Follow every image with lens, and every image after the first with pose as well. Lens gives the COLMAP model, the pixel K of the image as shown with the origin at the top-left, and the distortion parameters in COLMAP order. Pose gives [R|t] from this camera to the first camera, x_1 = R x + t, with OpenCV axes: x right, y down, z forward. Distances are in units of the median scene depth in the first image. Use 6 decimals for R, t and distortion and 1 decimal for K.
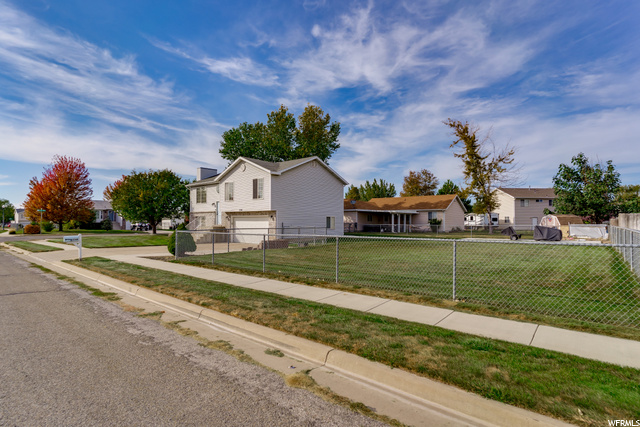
lens RADIAL K [[332.2, 0, 318.6], [0, 332.2, 213.0], [0, 0, 1]] dist [0.004982, 0.001137]
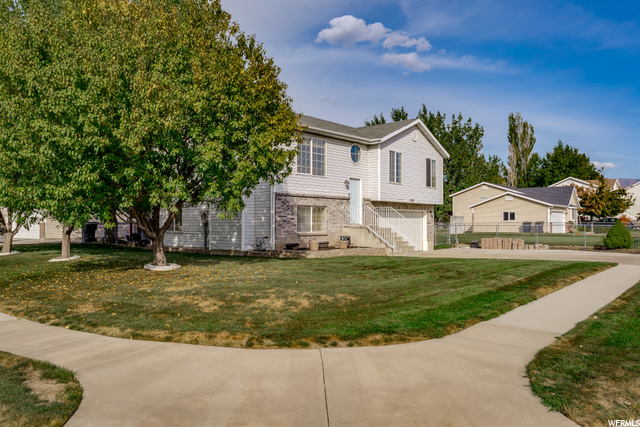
lens RADIAL K [[526.9, 0, 320.0], [0, 526.9, 213.5], [0, 0, 1]] dist [-0.000233, 0.000004]
pose [[-0.045987, -0.003671, 0.998935, -1.155751], [-0.049311, 0.998782, 0.001401, 0.021498], [-0.997724, -0.049194, -0.046112, 1.138460]]
